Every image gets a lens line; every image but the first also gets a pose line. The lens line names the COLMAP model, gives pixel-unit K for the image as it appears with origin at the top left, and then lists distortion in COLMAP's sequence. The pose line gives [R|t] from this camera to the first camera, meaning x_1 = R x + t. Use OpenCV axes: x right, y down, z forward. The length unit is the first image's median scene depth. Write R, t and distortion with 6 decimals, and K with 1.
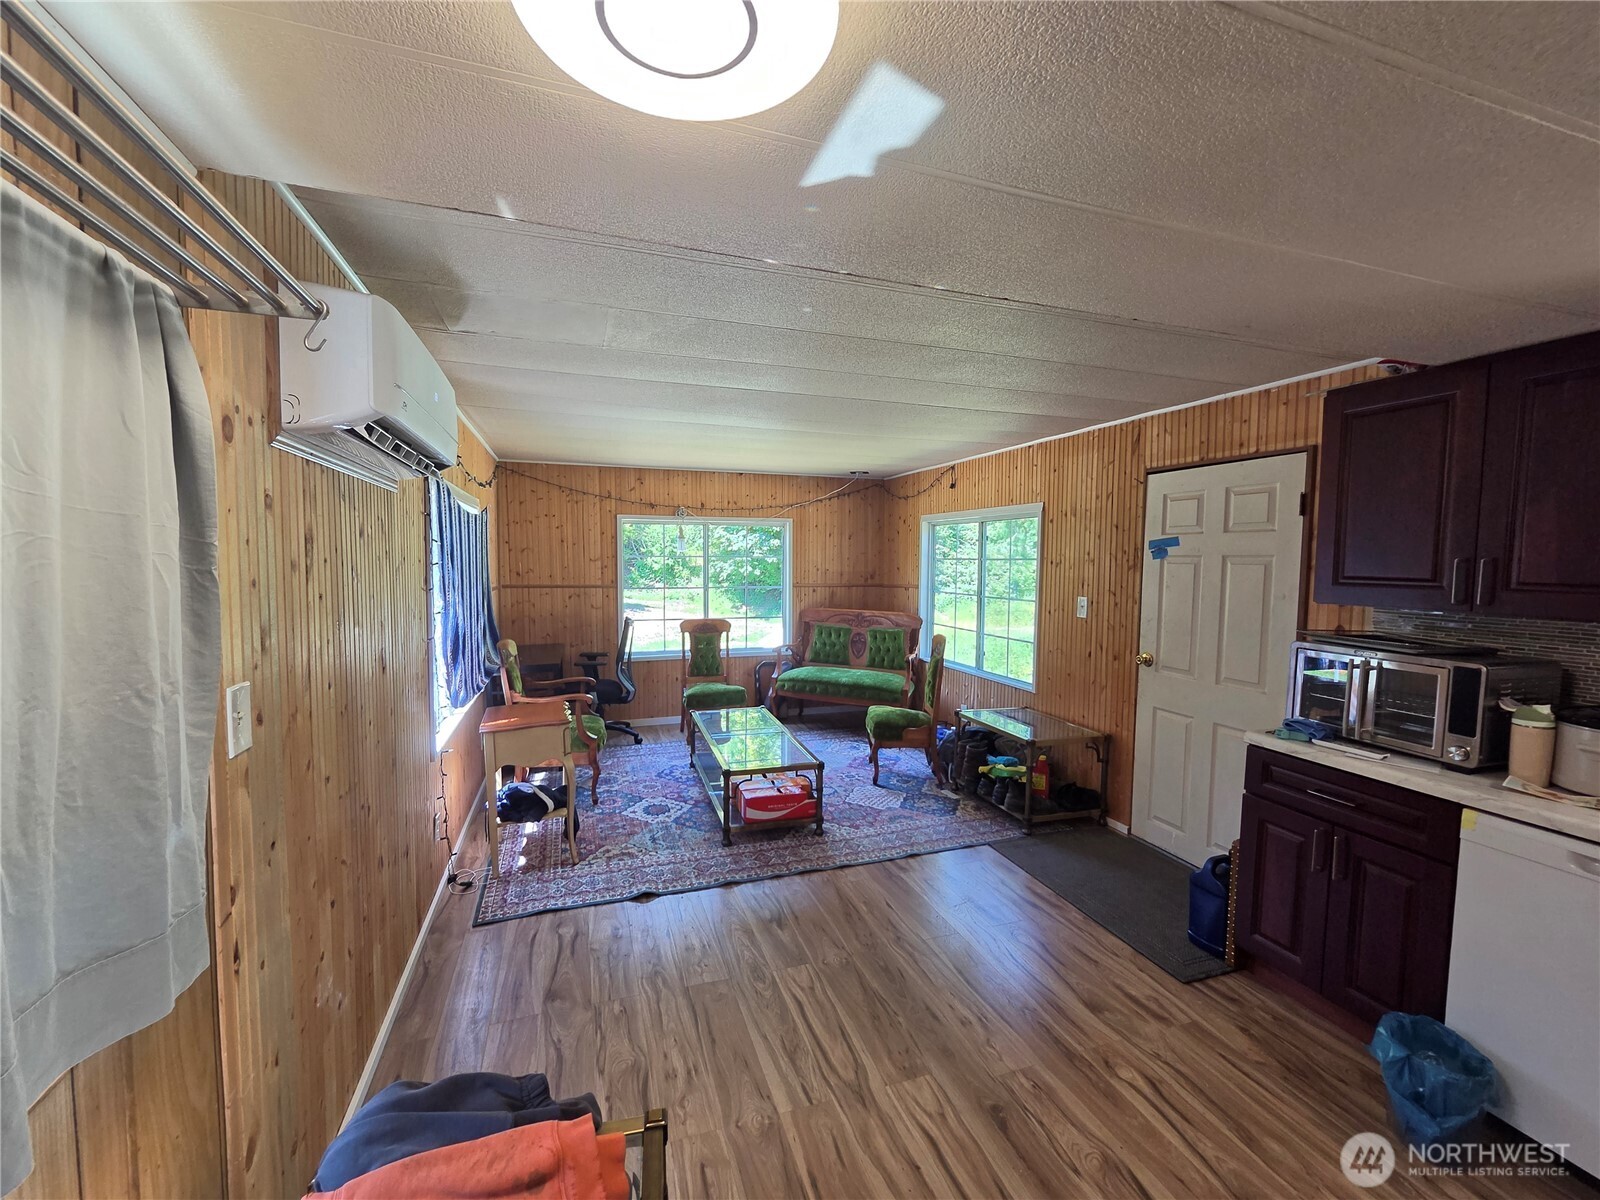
lens RADIAL K [[667.1, 0, 800.0], [0, 667.1, 600.0], [0, 0, 1]] dist [-0.014751, 0.005705]
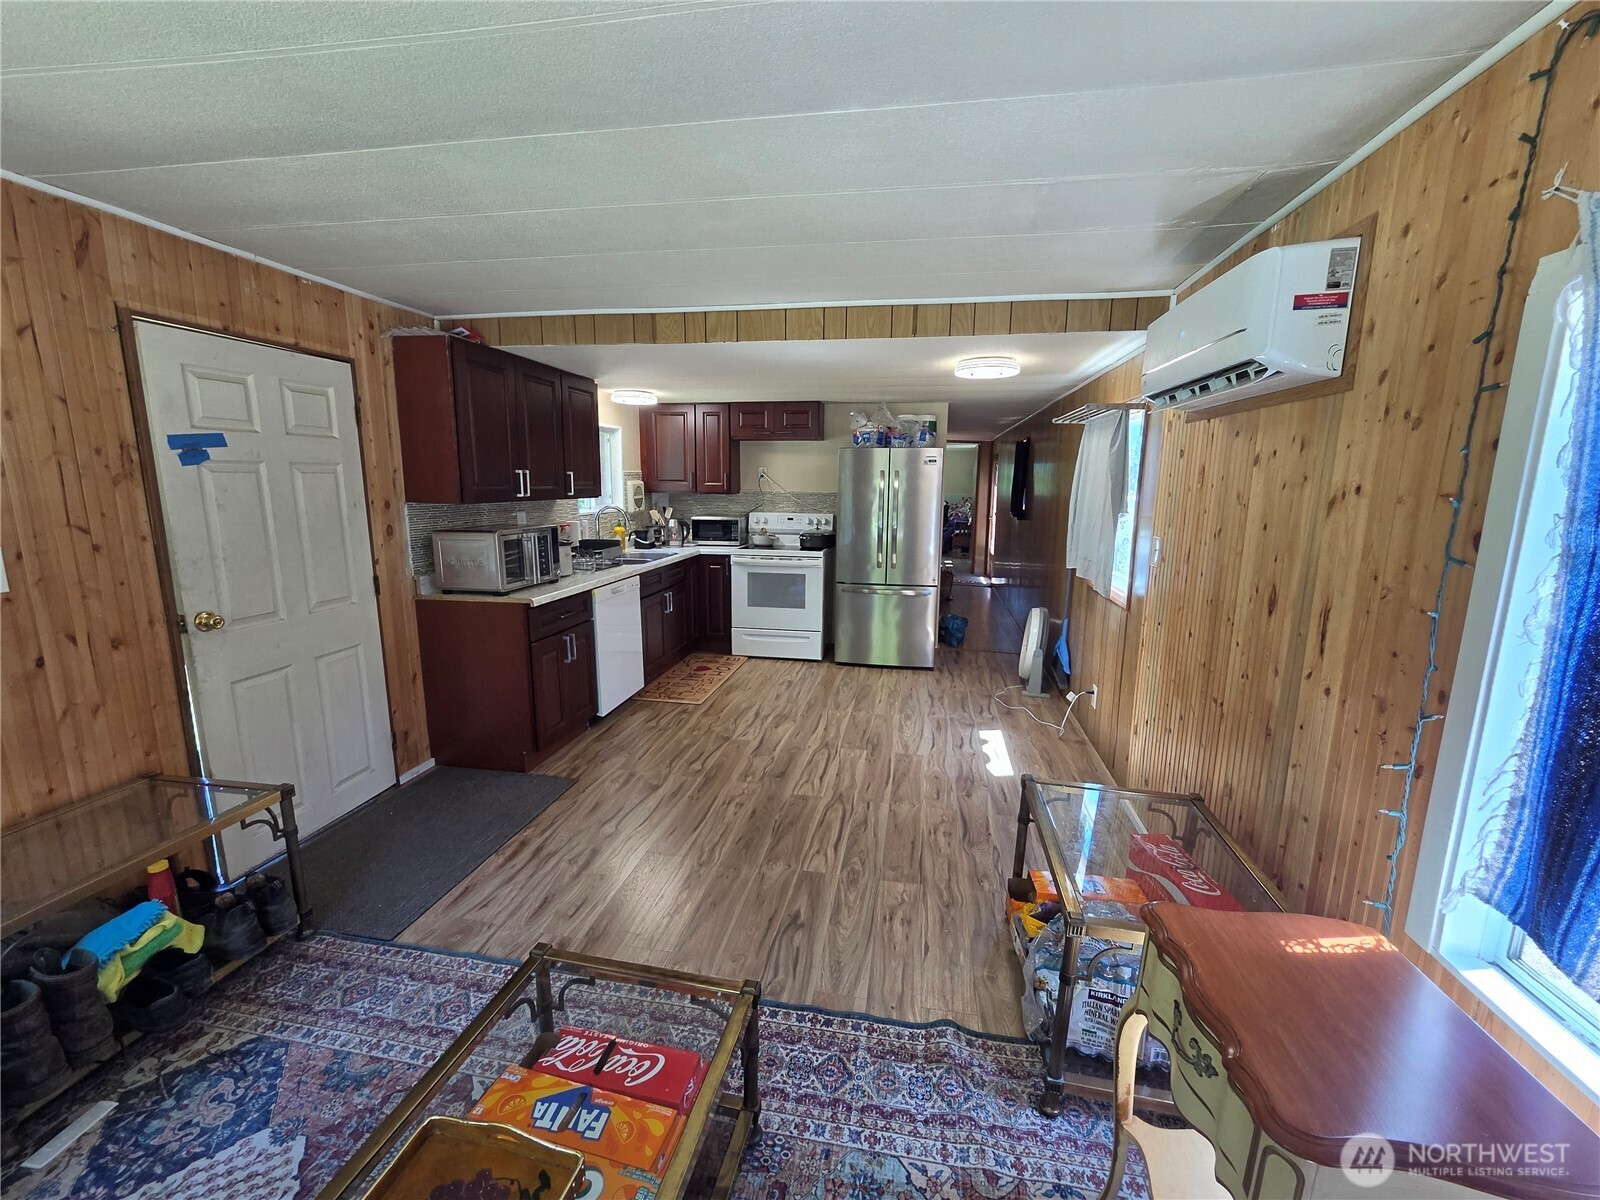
lens RADIAL K [[667.1, 0, 800.0], [0, 667.1, 600.0], [0, 0, 1]] dist [-0.014751, 0.005705]
pose [[-0.874473, -0.106247, 0.473295, -0.292680], [0.010401, 0.971386, 0.237278, -0.076386], [-0.484962, 0.212416, -0.848346, 1.218703]]
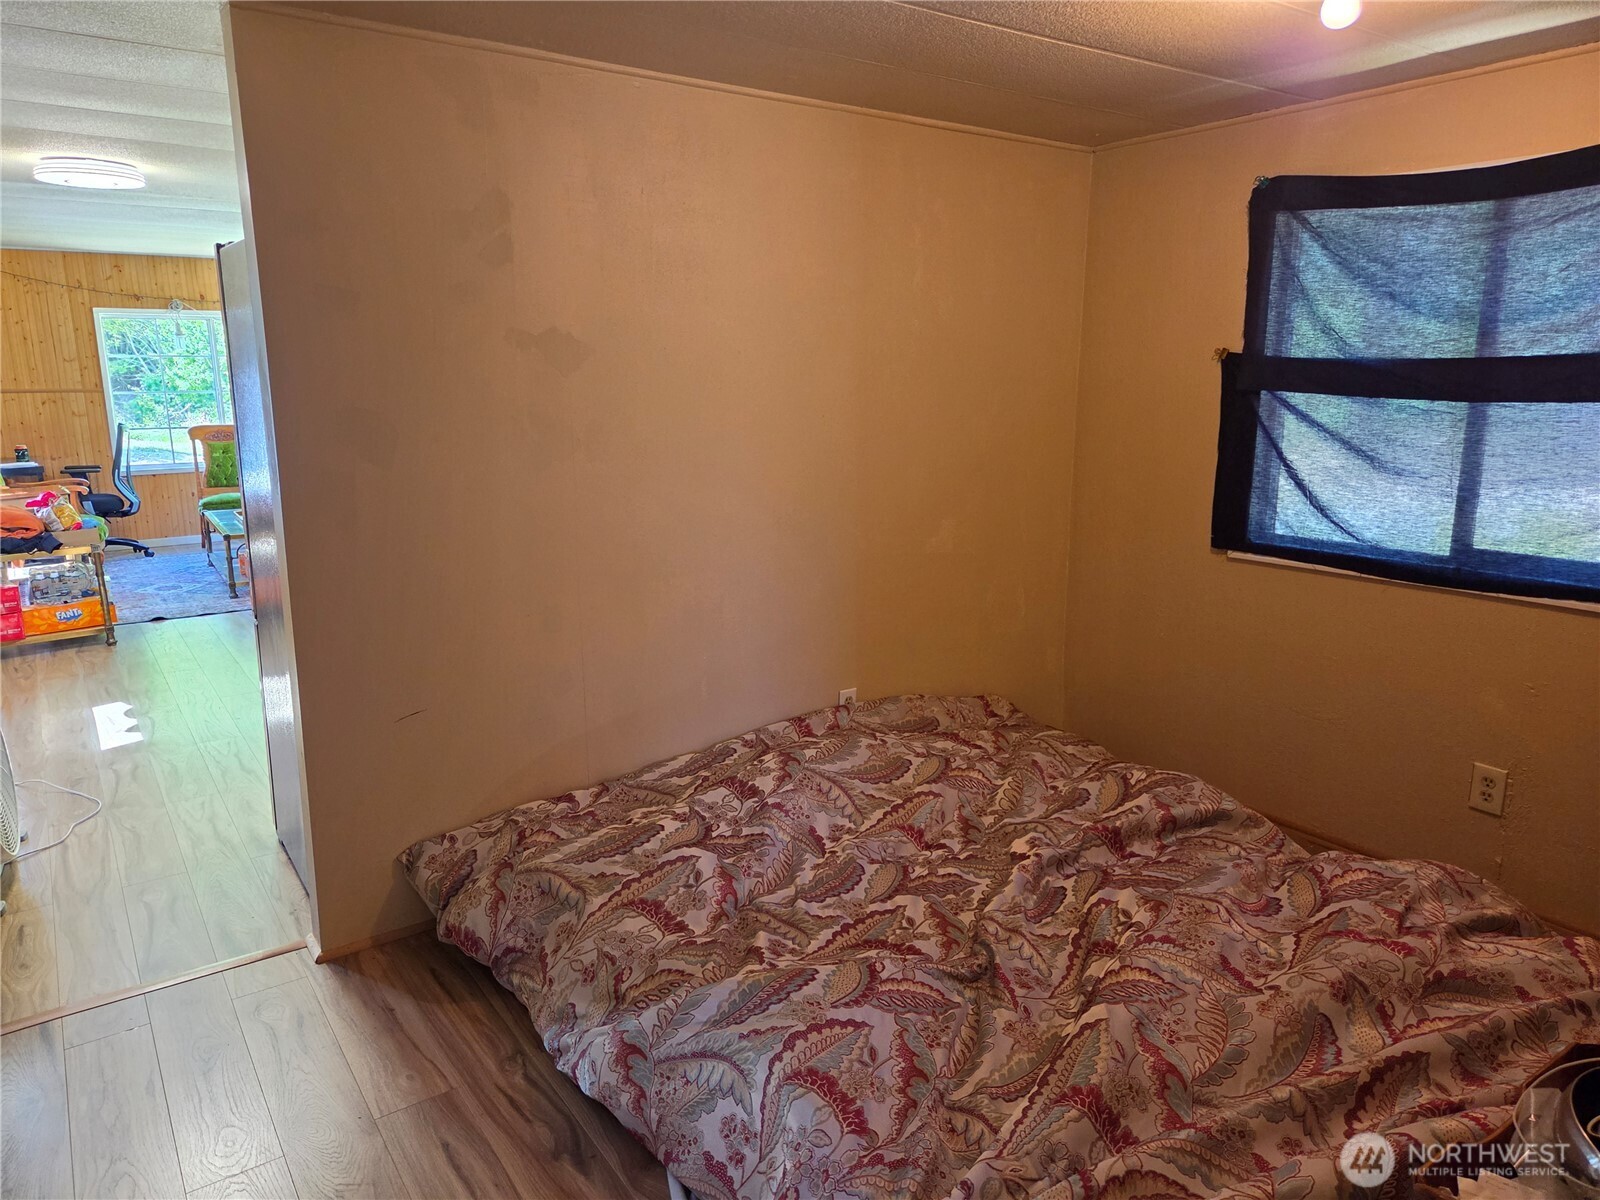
lens RADIAL K [[1063.9, 0, 800.0], [0, 1063.9, 600.0], [0, 0, 1]] dist [-0.000457, -0.001828]
pose [[0.955128, -0.073773, 0.286858, 0.296777], [0.030252, 0.987718, 0.153289, 0.105552], [-0.294644, -0.137733, 0.945629, -1.043906]]
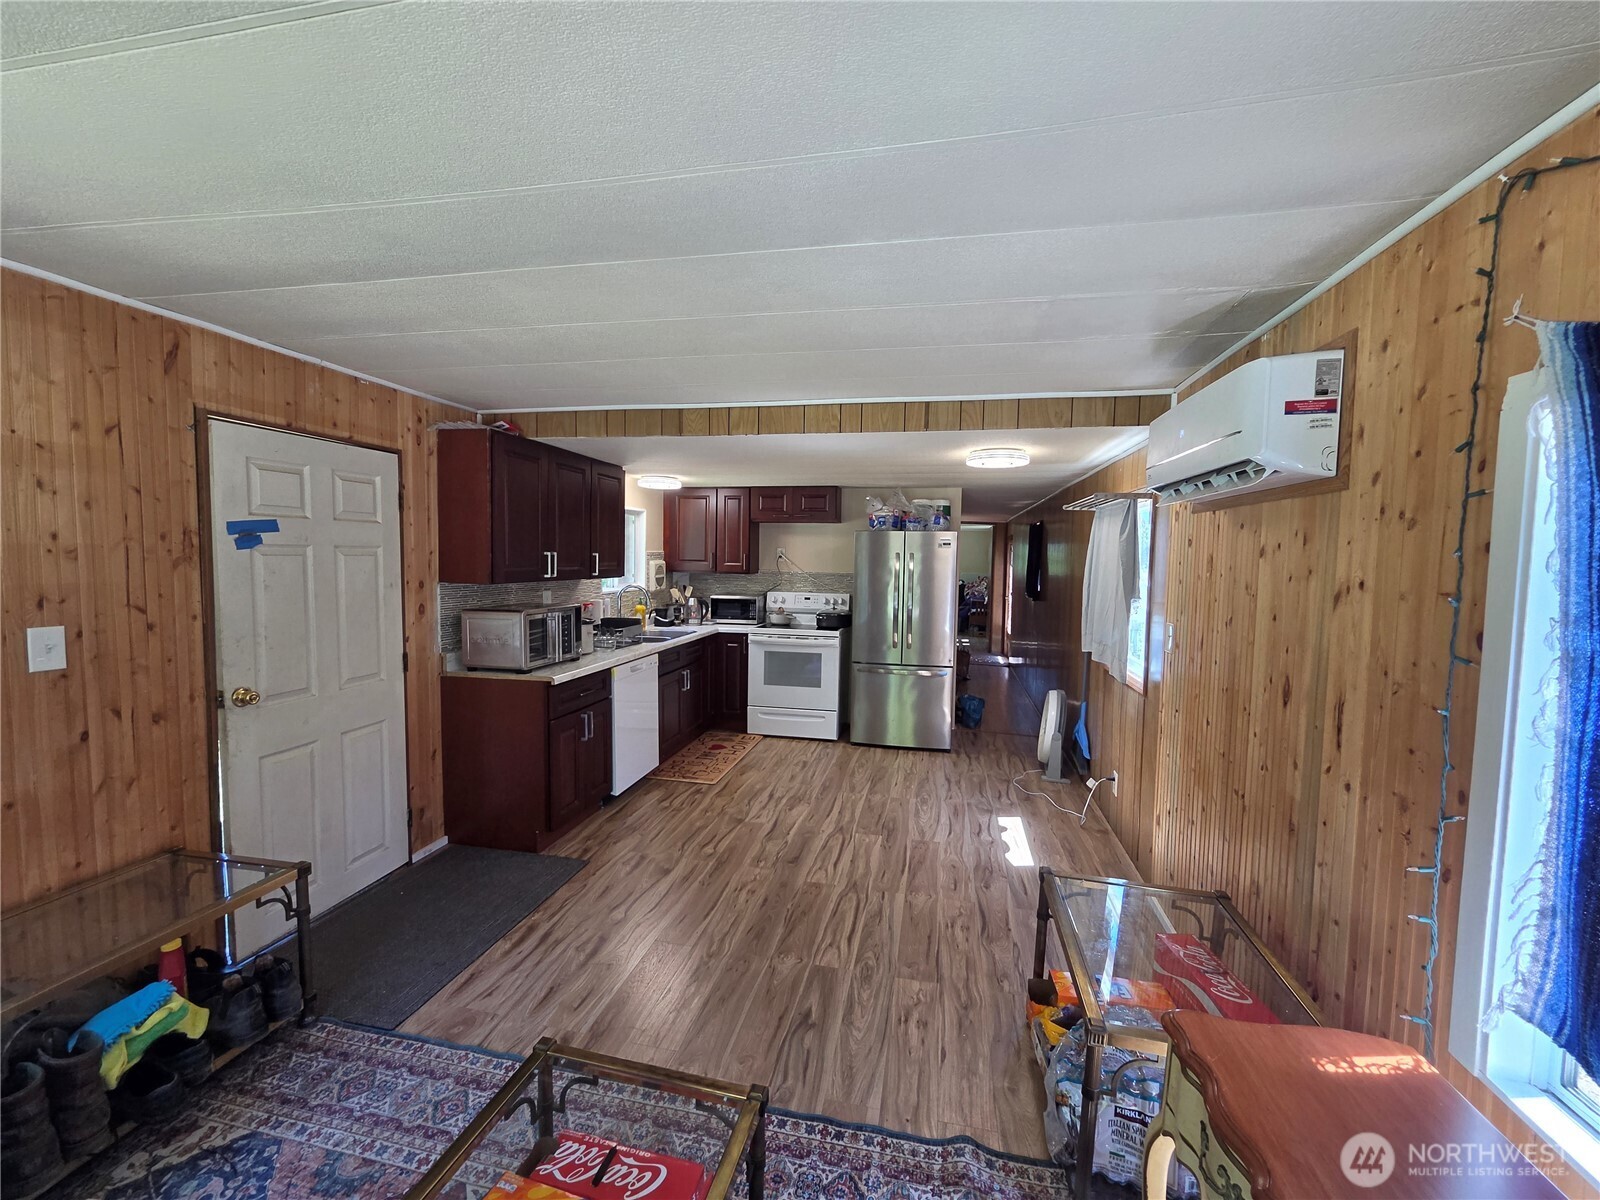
lens RADIAL K [[665.9, 0, 798.4], [0, 665.9, 596.3], [0, 0, 1]] dist [-0.010855, 0.003789]
pose [[-0.859354, -0.058064, 0.508073, -0.301839], [0.004994, 0.992533, 0.121876, -0.088969], [-0.511356, 0.107272, -0.852647, 1.229307]]
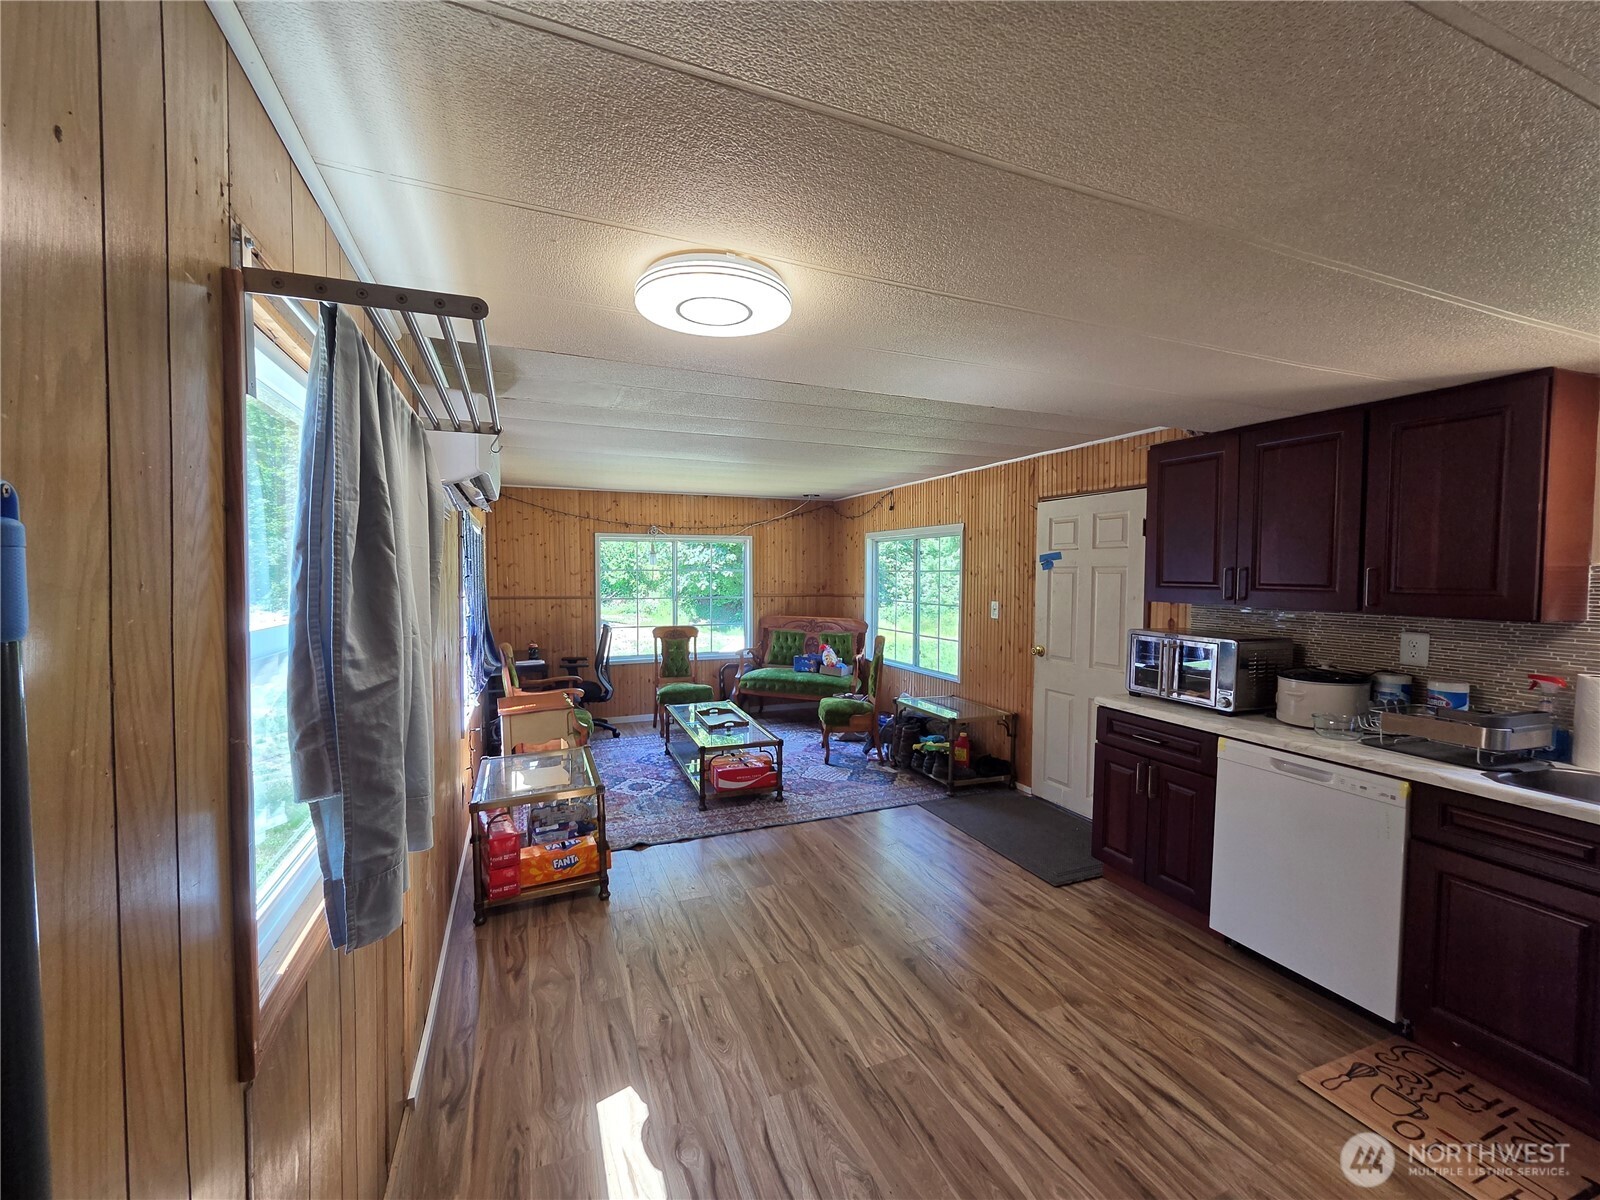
lens RADIAL K [[665.9, 0, 798.4], [0, 665.9, 596.3], [0, 0, 1]] dist [-0.010855, 0.003789]
pose [[0.997923, -0.007622, 0.063965, -0.011093], [0.009282, 0.999627, -0.025685, 0.015269], [-0.063745, 0.026225, 0.997622, -0.204750]]
